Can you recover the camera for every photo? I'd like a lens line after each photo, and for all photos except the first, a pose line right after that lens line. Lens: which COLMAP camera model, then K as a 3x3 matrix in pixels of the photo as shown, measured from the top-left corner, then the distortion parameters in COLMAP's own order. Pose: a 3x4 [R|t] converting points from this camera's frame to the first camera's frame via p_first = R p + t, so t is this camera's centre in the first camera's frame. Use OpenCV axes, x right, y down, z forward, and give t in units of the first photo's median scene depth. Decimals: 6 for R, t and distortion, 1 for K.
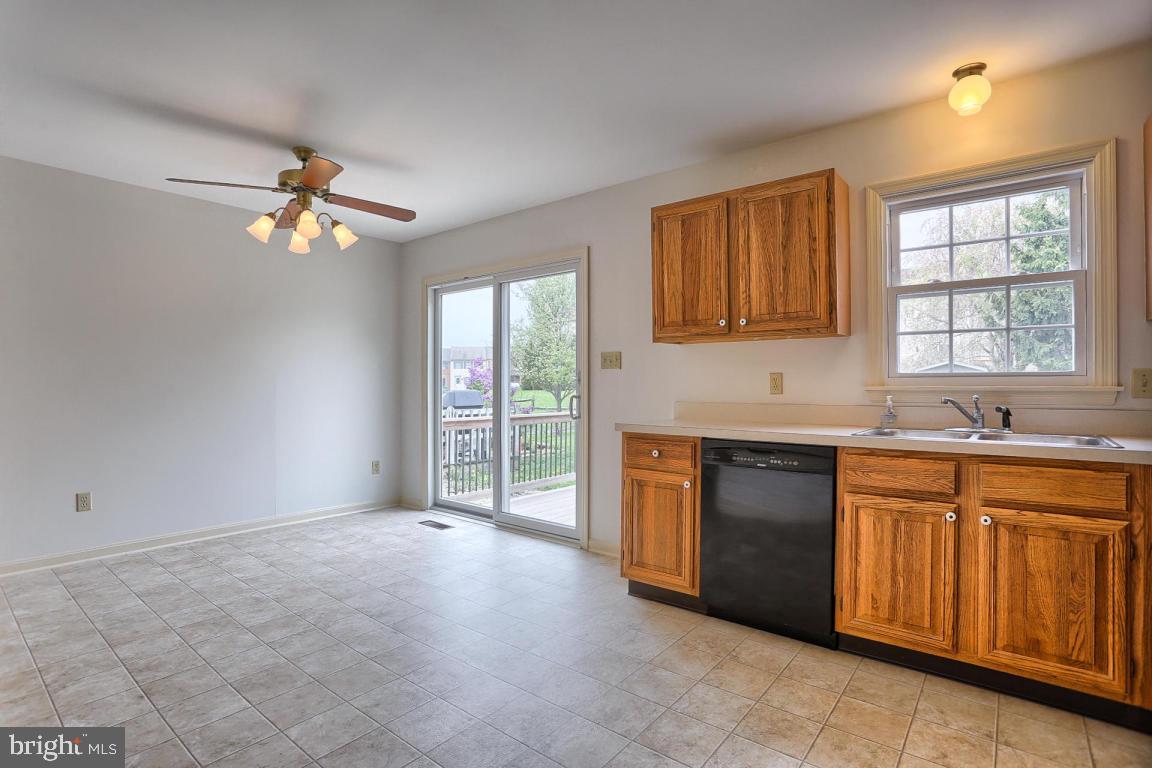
lens RADIAL K [[568.0, 0, 576.0], [0, 568.0, 384.0], [0, 0, 1]] dist [-0.044792, 0.006734]
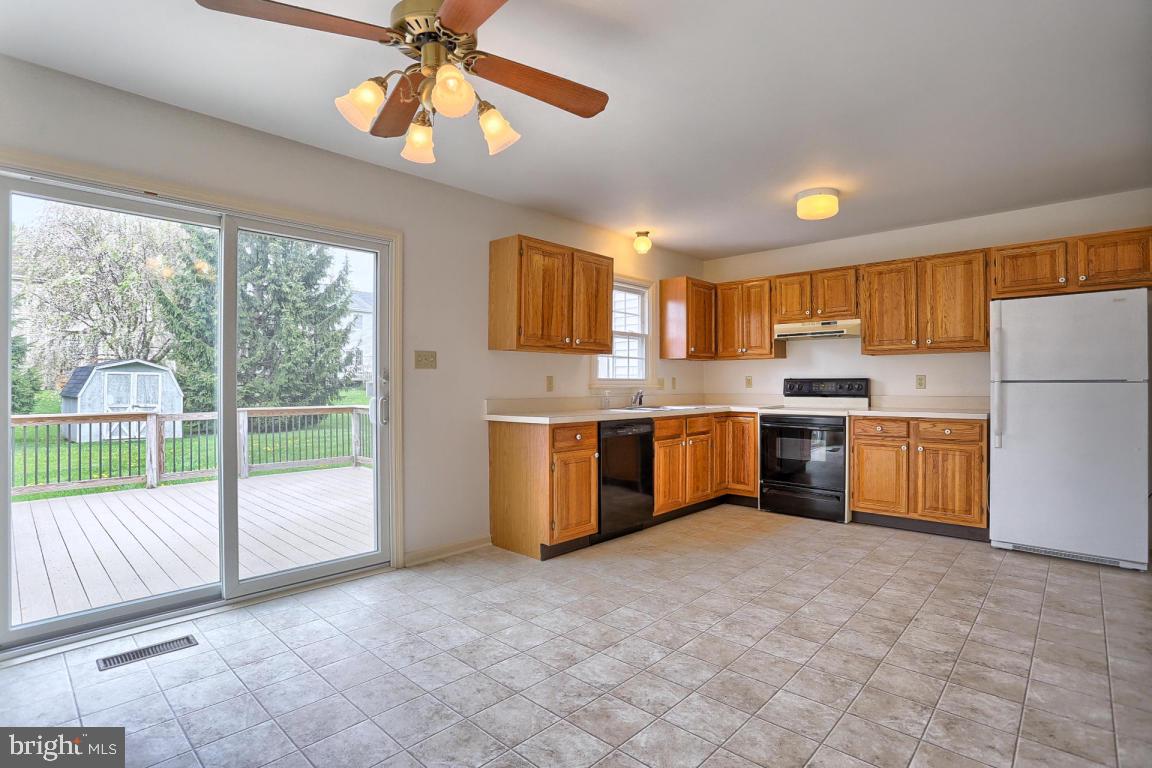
lens RADIAL K [[548.1, 0, 570.2], [0, 548.1, 397.4], [0, 0, 1]] dist [-0.106911, 0.049430]
pose [[0.085297, -0.029548, 0.995917, -1.292507], [-0.003217, 0.999547, 0.029931, -0.010439], [-0.996350, -0.005757, 0.085164, 1.054051]]
